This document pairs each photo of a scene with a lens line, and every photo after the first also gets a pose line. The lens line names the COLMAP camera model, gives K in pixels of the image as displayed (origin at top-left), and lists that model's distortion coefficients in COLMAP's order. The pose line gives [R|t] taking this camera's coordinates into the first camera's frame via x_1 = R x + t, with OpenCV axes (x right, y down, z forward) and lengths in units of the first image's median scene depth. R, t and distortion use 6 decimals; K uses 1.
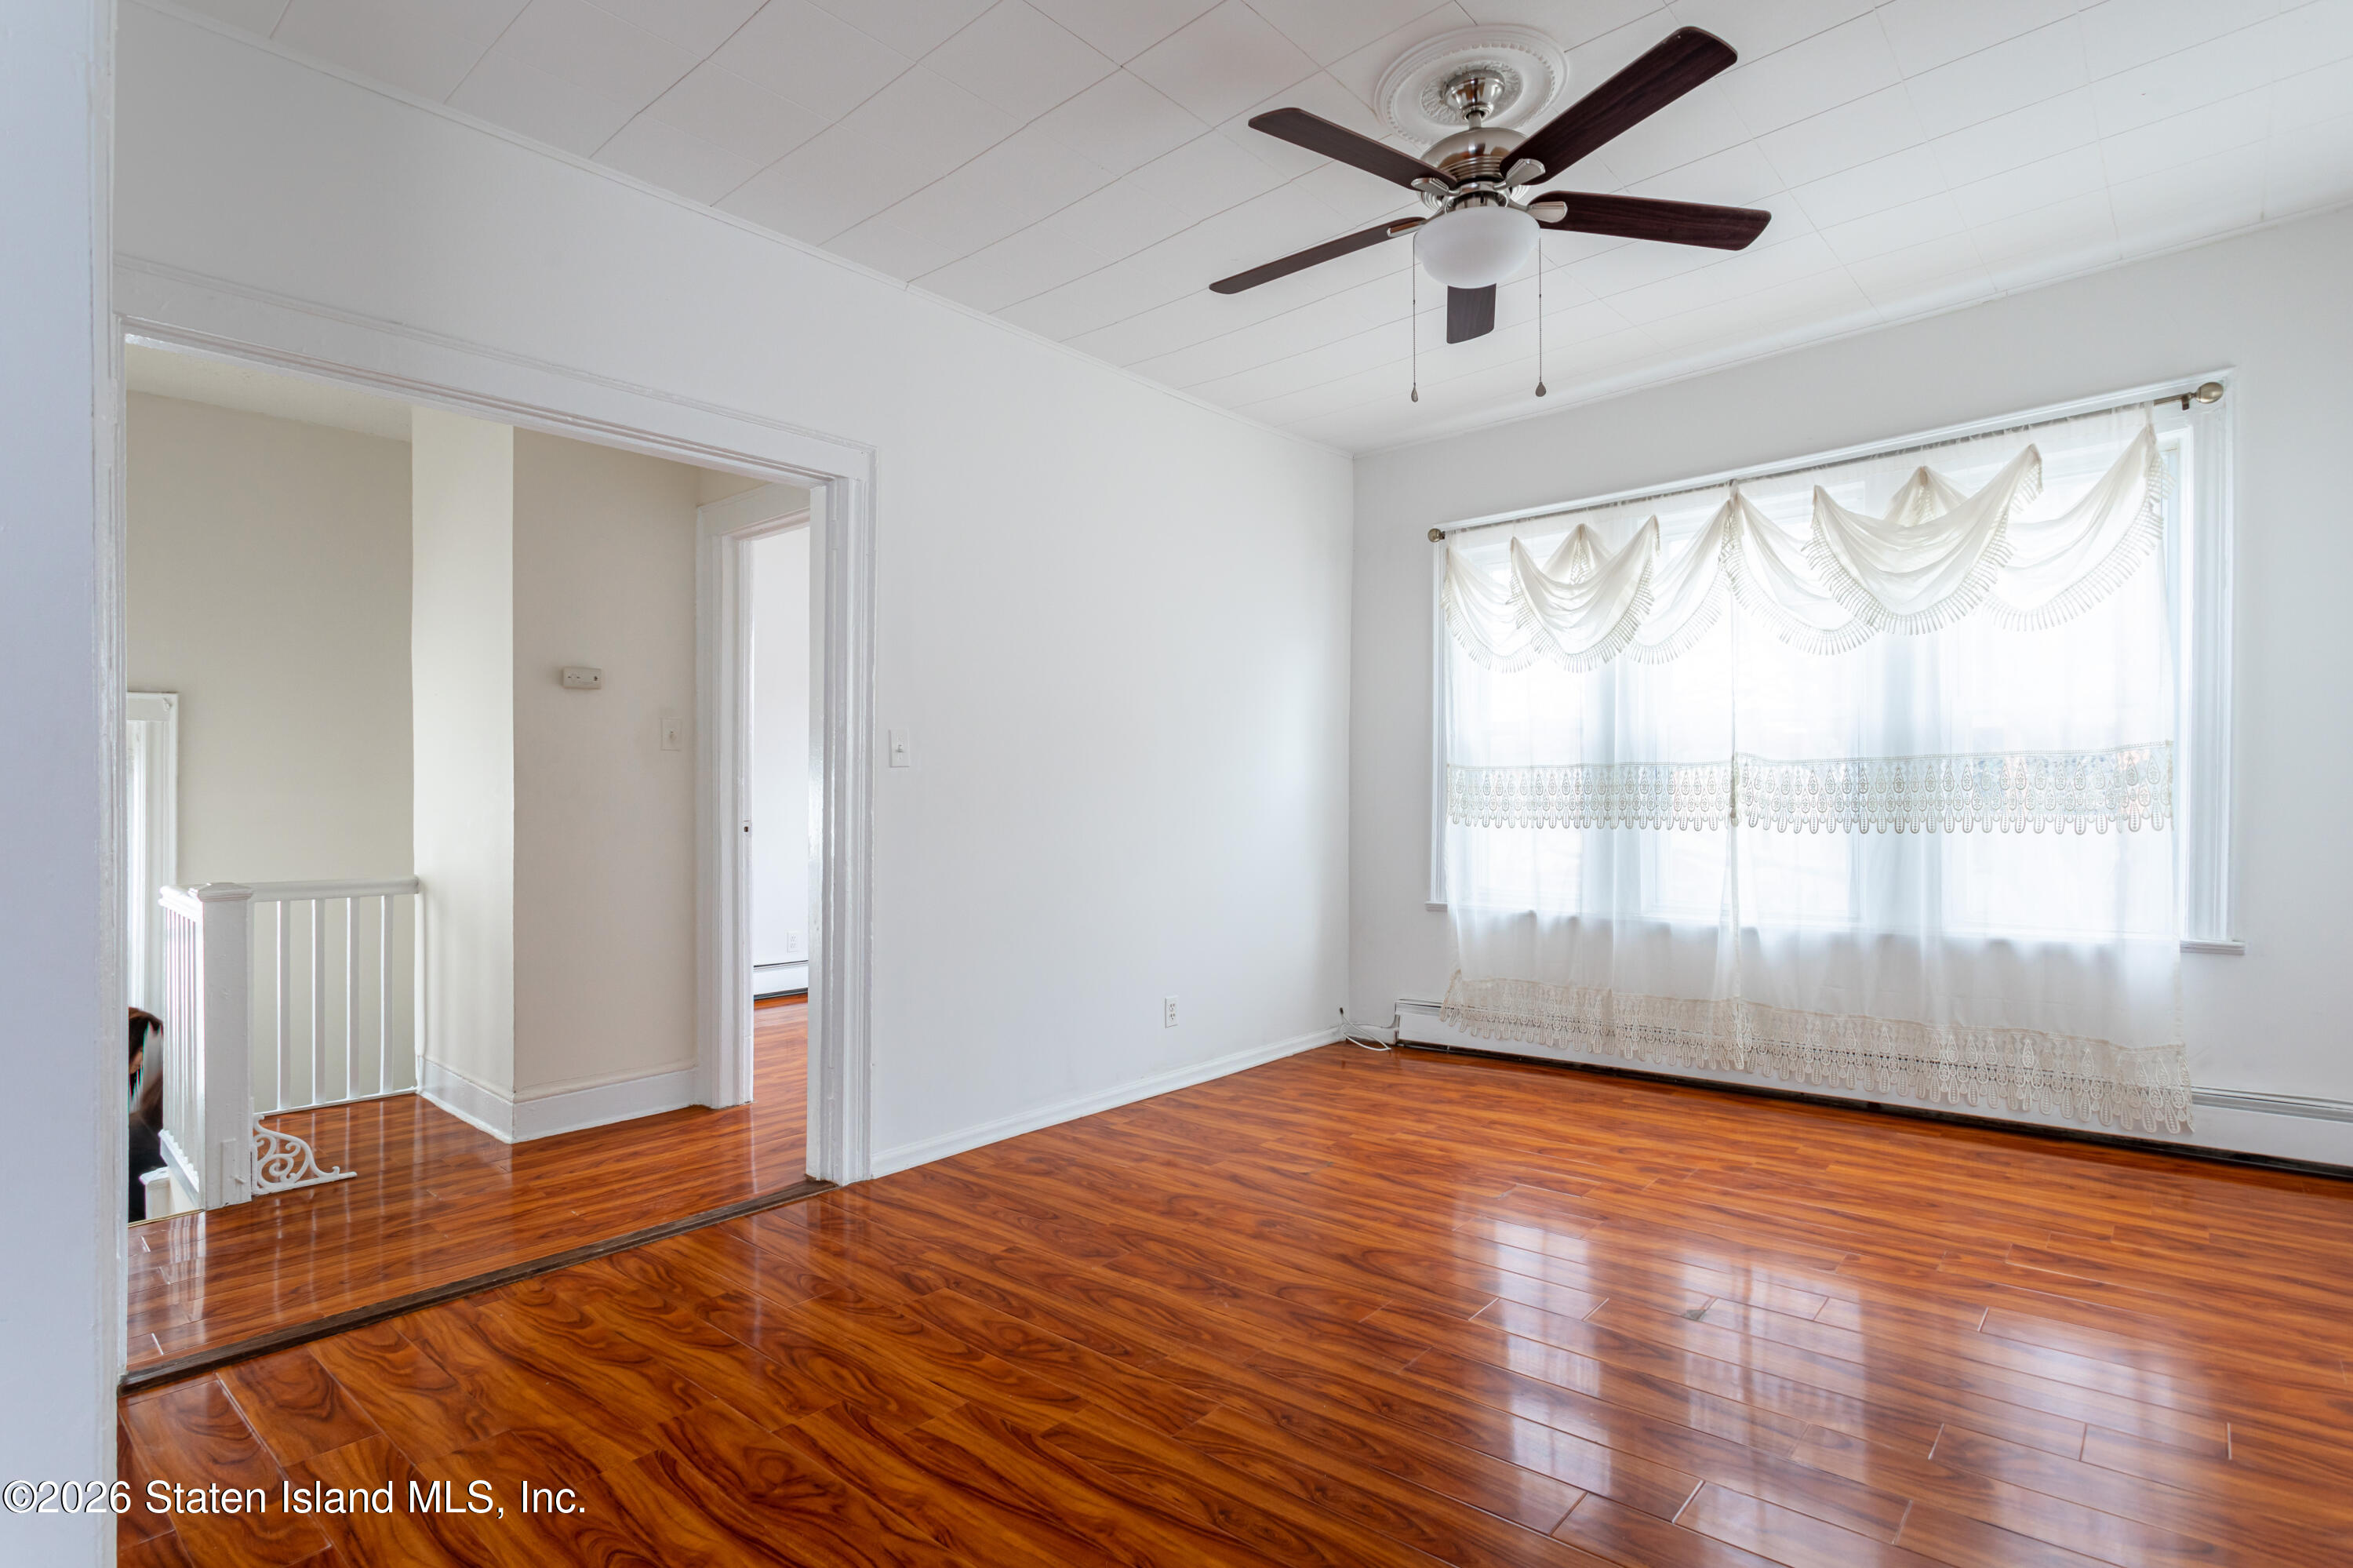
lens RADIAL K [[1143.4, 0, 1173.4], [0, 1143.4, 792.2], [0, 0, 1]] dist [0.003999, 0.004591]
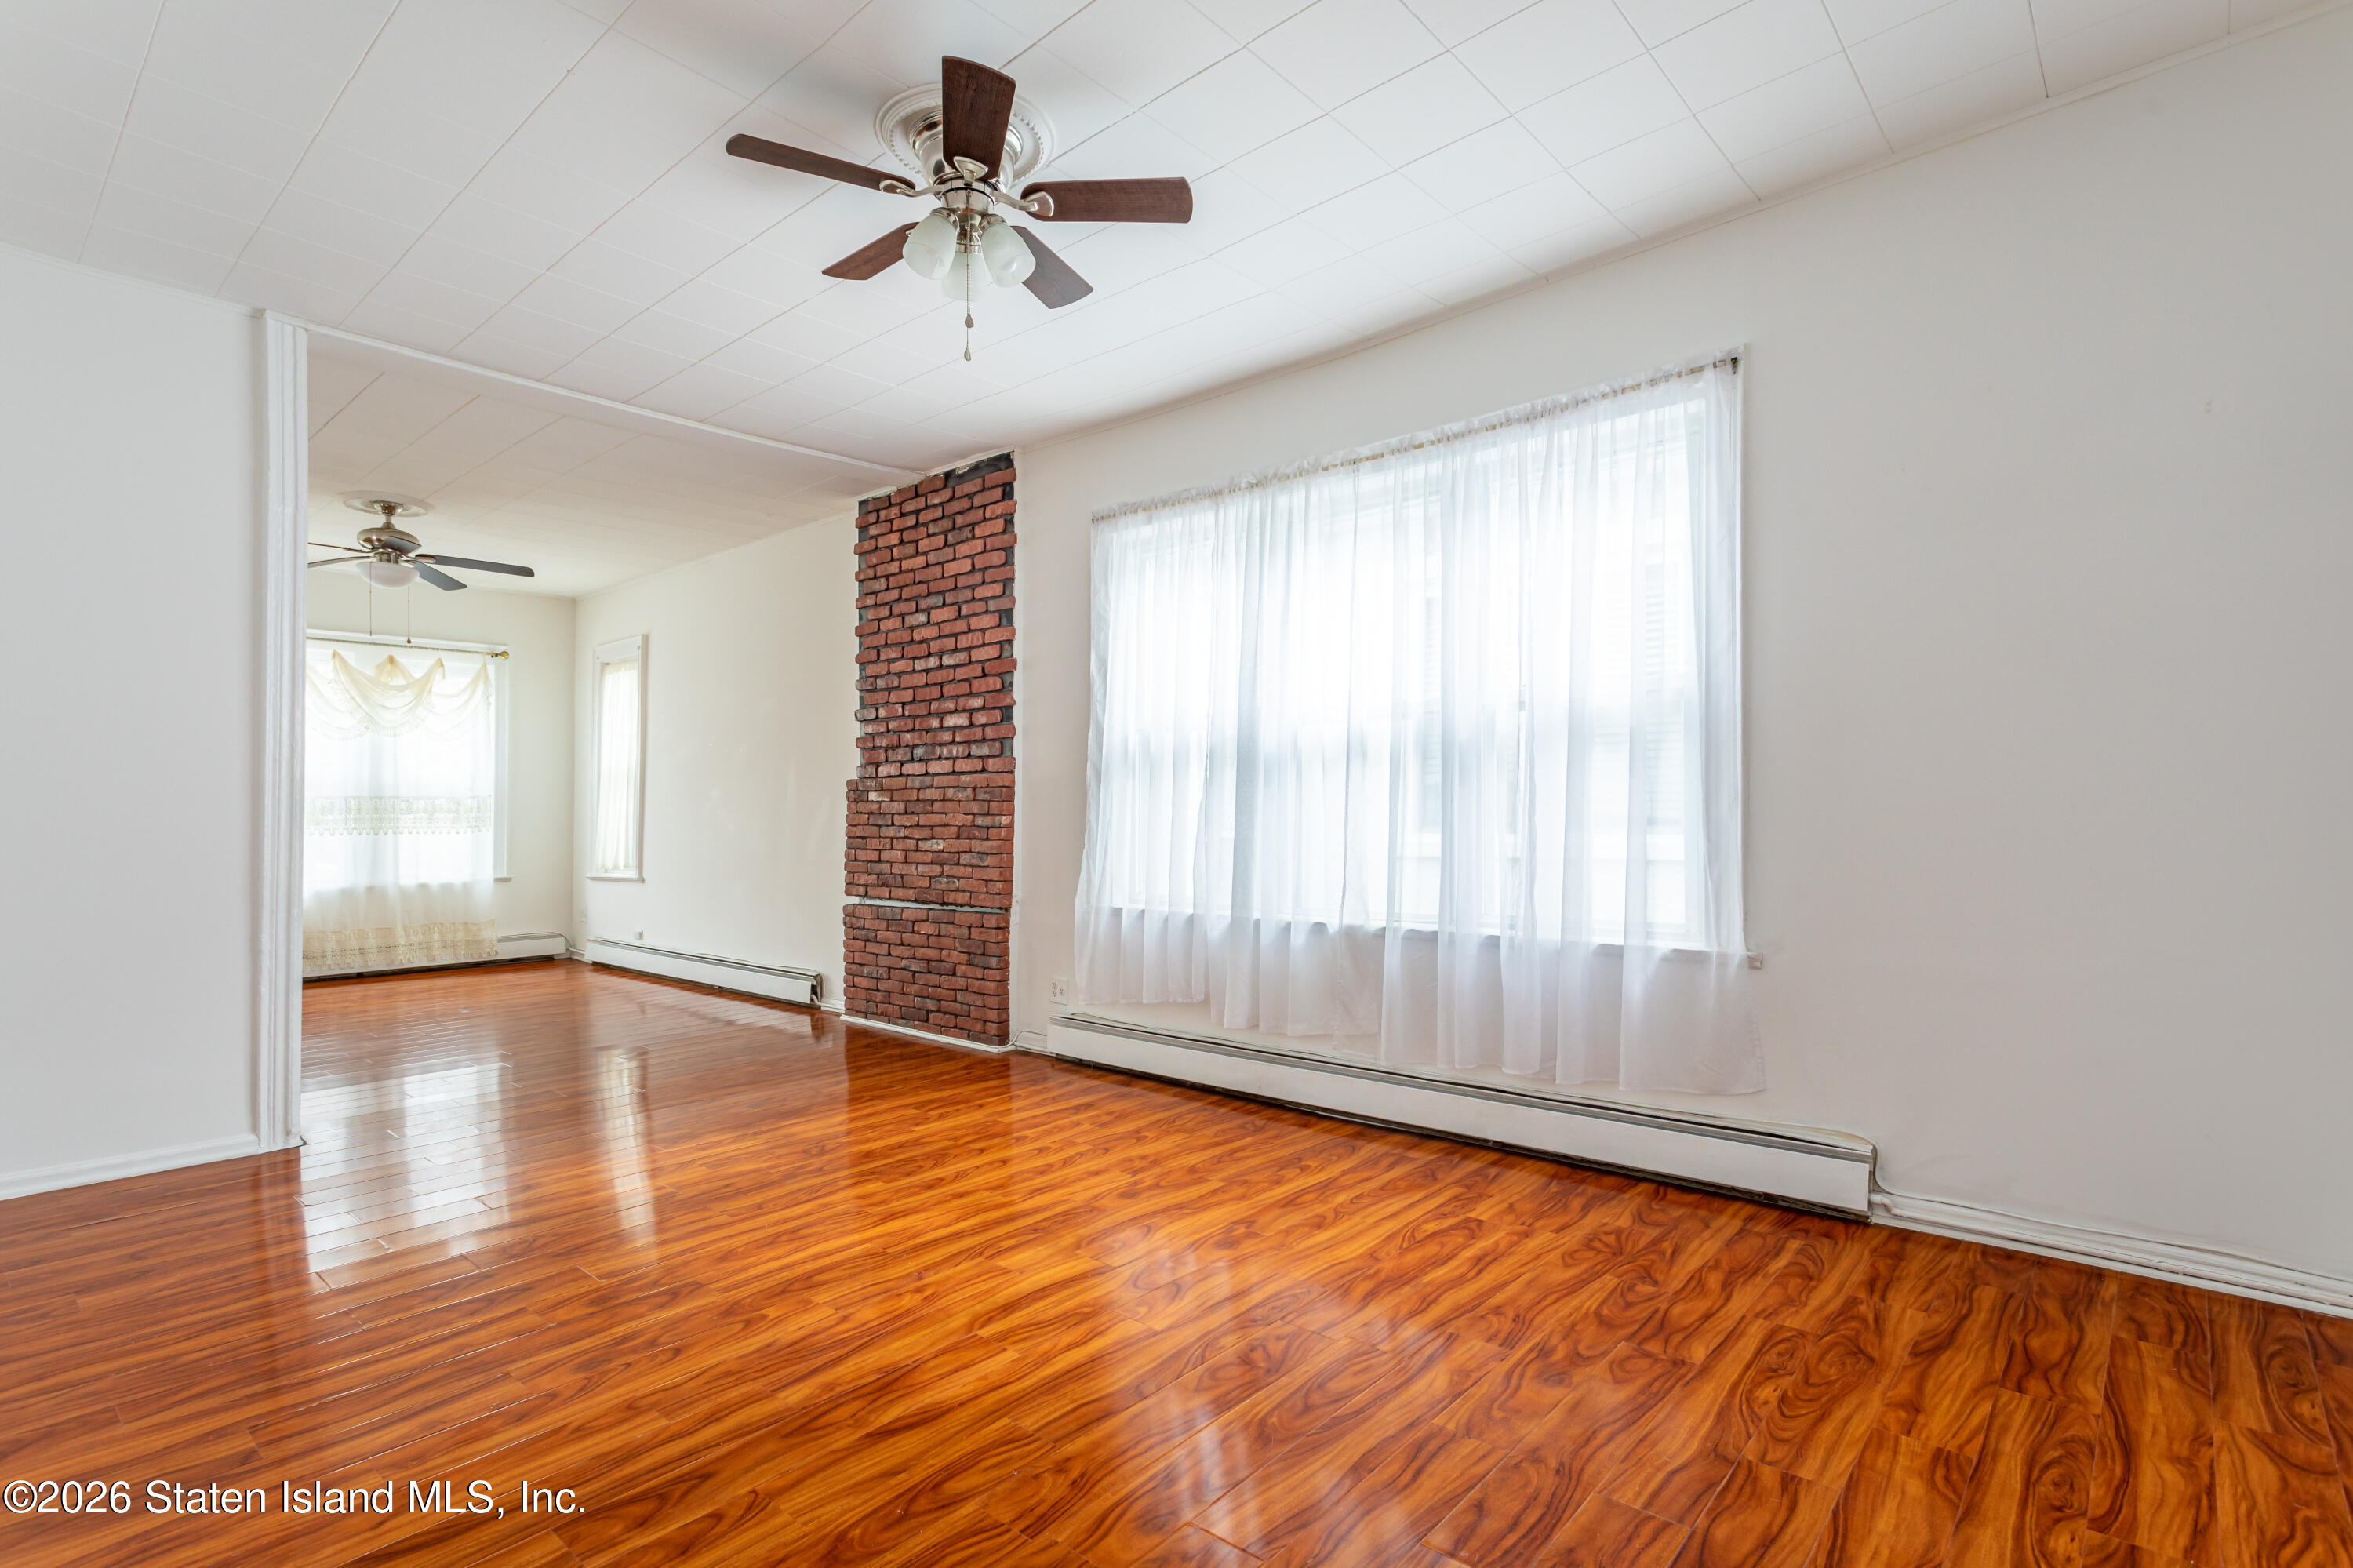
lens RADIAL K [[1143.4, 0, 1175.5], [0, 1143.4, 832.0], [0, 0, 1]] dist [0.003999, 0.004591]
pose [[0.016076, 0.000566, 0.999871, -1.364364], [-0.006099, 0.999981, -0.000468, 0.023840], [-0.999852, -0.006091, 0.016079, -0.430047]]
